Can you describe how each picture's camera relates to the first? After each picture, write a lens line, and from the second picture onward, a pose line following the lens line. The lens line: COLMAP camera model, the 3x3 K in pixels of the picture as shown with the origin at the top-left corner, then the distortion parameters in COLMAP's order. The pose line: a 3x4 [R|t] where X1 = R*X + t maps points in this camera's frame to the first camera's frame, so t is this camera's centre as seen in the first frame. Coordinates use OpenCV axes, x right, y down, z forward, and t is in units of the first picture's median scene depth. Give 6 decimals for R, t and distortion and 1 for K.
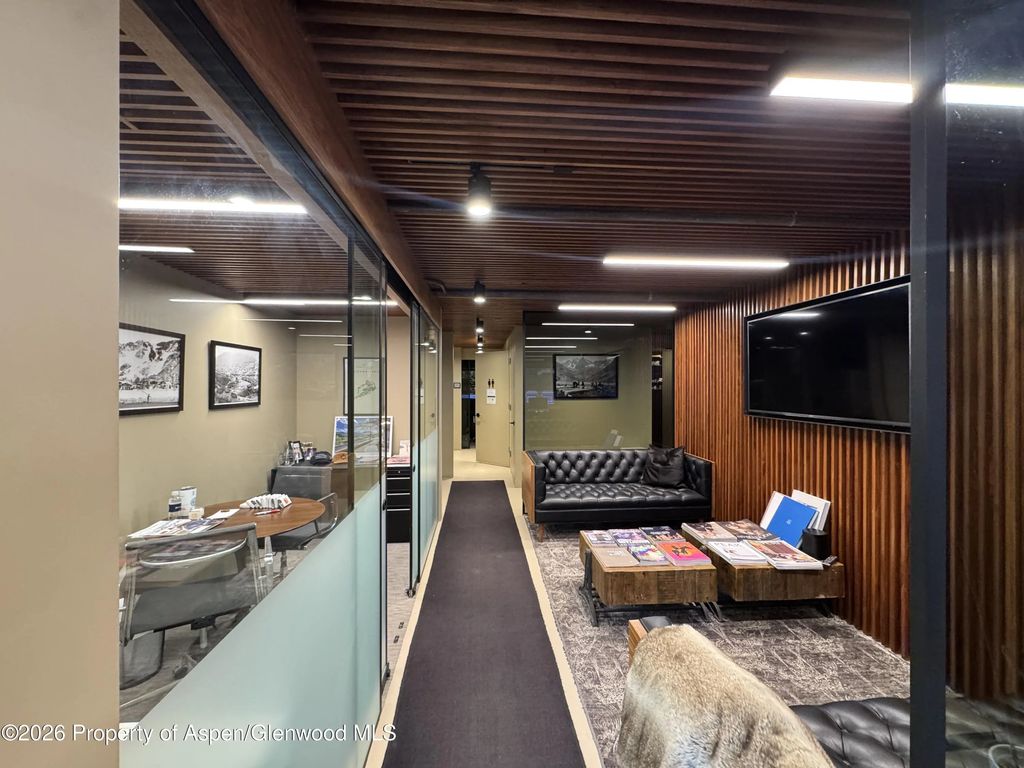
lens RADIAL K [[407.0, 0, 512.0], [0, 407.0, 384.0], [0, 0, 1]] dist [-0.003362, -0.000401]
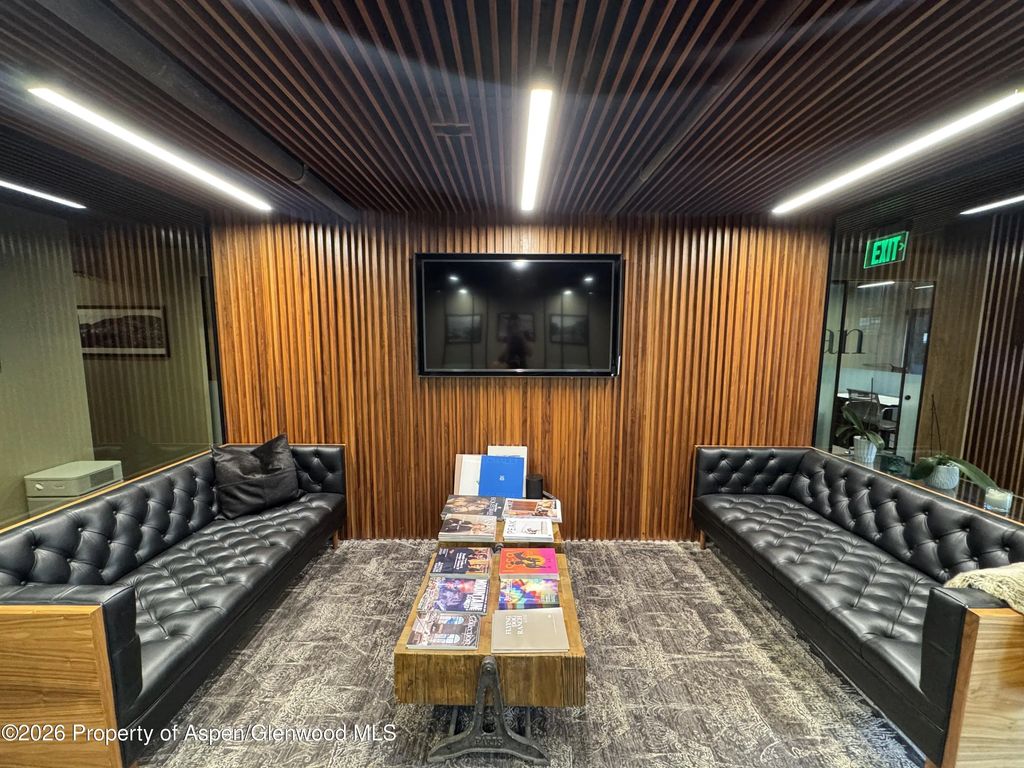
lens RADIAL K [[408.0, 0, 512.0], [0, 408.0, 384.0], [0, 0, 1]] dist [-0.019124, -0.000094]
pose [[0.075304, -0.117339, 0.990233, -0.299121], [-0.005935, 0.992982, 0.118116, -0.008347], [-0.997143, -0.014772, 0.074079, 0.974965]]
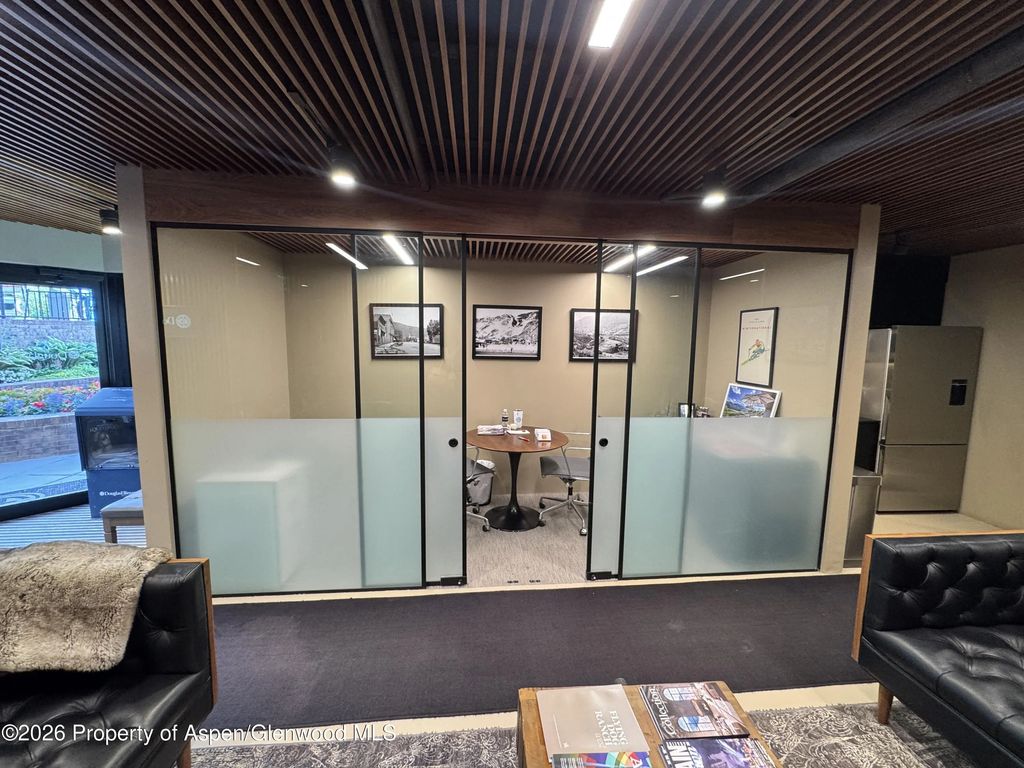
lens RADIAL K [[407.0, 0, 512.0], [0, 407.0, 384.0], [0, 0, 1]] dist [-0.003362, -0.000401]
pose [[0.019434, 0.109173, -0.993833, 0.660480], [-0.012825, 0.993966, 0.108937, -0.006448], [0.999729, 0.010629, 0.020717, 0.885736]]
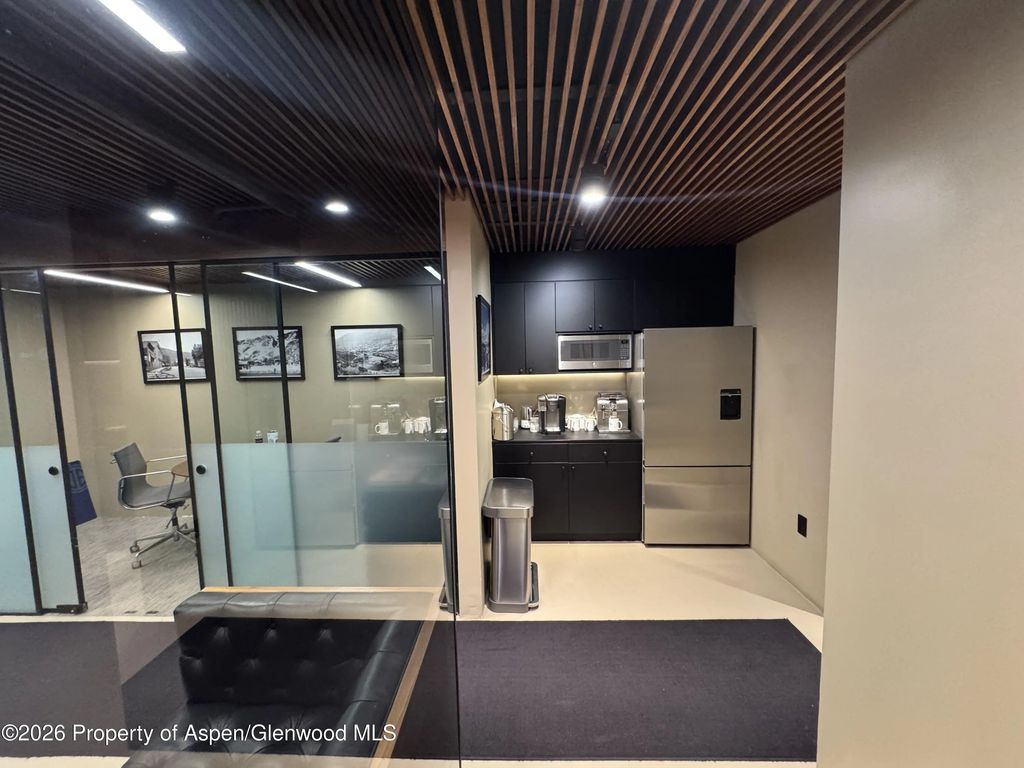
lens RADIAL K [[407.0, 0, 512.0], [0, 407.0, 384.0], [0, 0, 1]] dist [-0.003362, -0.000401]
pose [[-0.108361, 0.085098, -0.990463, 0.544189], [0.026863, 0.996216, 0.082653, -0.018497], [0.993749, -0.017650, -0.110237, 1.924023]]
